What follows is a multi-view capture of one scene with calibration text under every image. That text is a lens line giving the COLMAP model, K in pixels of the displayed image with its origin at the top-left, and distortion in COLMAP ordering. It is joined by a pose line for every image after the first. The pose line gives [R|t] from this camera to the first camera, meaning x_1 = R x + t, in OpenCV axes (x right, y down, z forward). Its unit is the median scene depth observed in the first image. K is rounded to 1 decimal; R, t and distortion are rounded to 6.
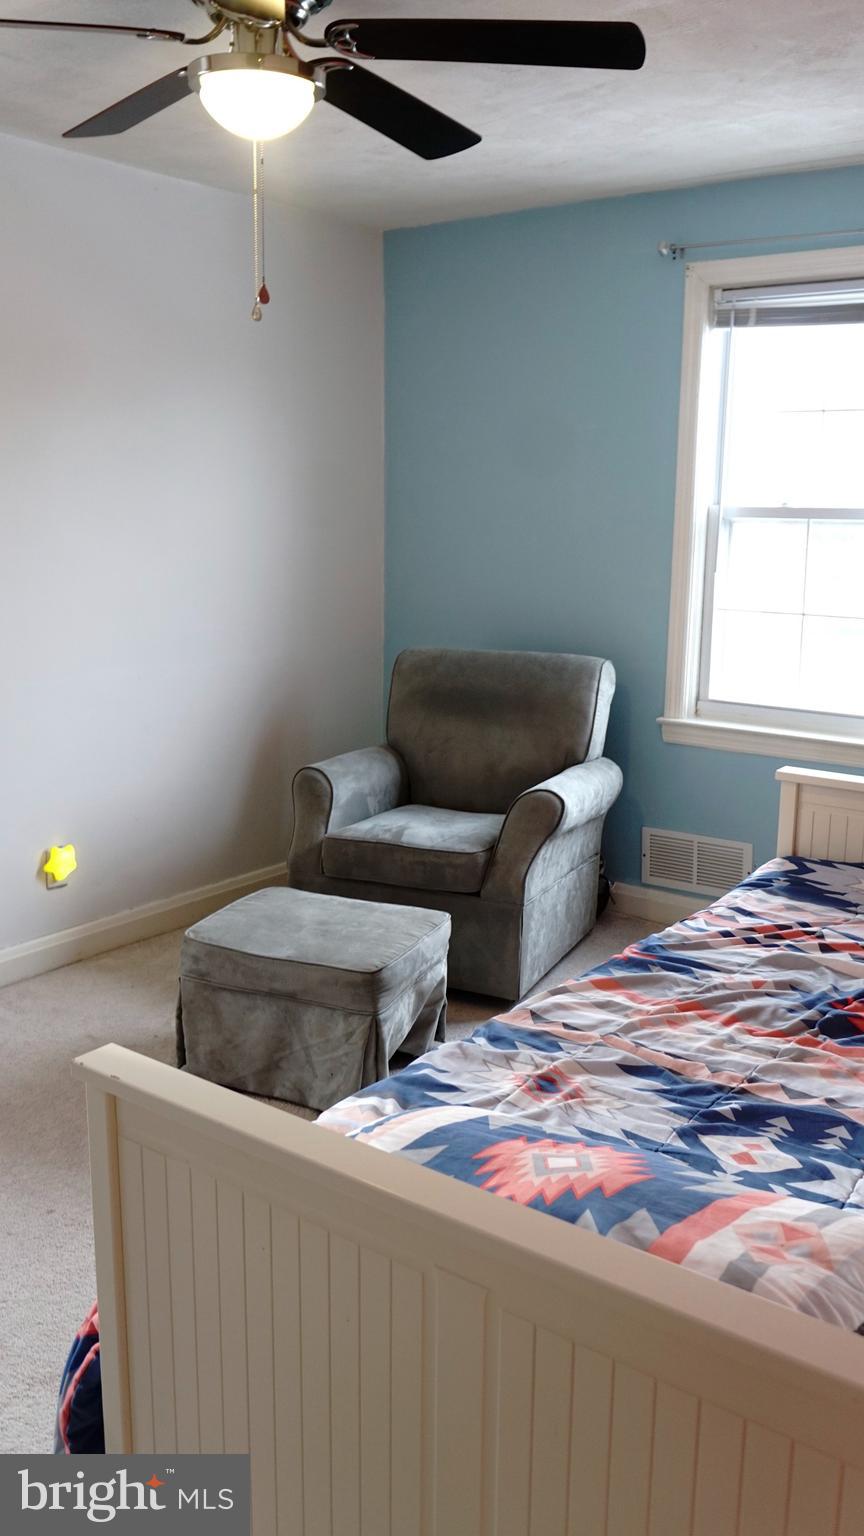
lens RADIAL K [[1273.6, 0, 432.0], [0, 1273.6, 768.0], [0, 0, 1]] dist [-0.004464, -0.001383]
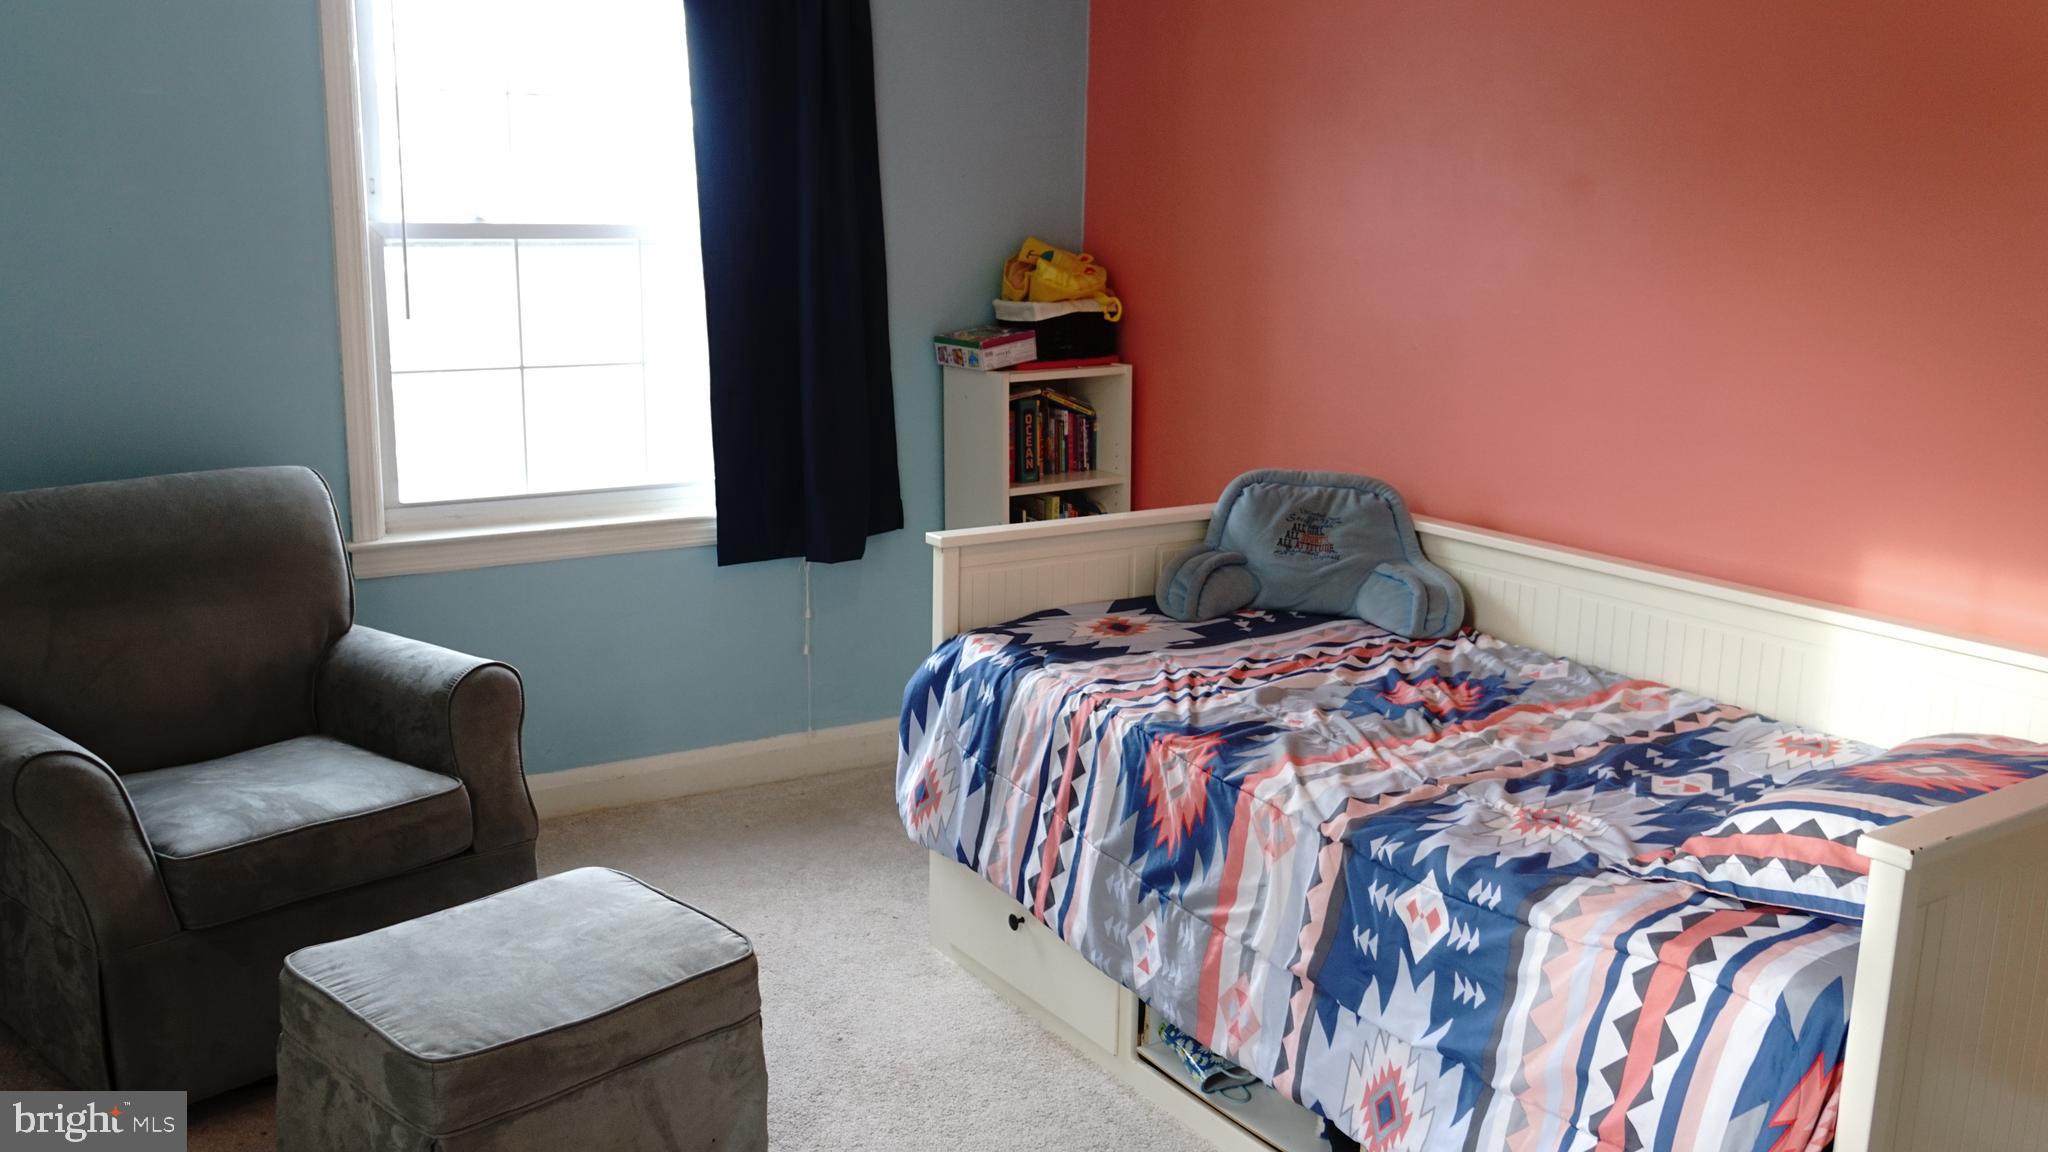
lens RADIAL K [[1698.1, 0, 1024.0], [0, 1698.1, 576.0], [0, 0, 1]] dist [-0.004464, -0.001383]
pose [[0.342779, -0.198562, 0.918192, -0.774961], [0.185543, 0.972463, 0.141032, -0.125708], [-0.920911, 0.122022, 0.370181, 0.542564]]
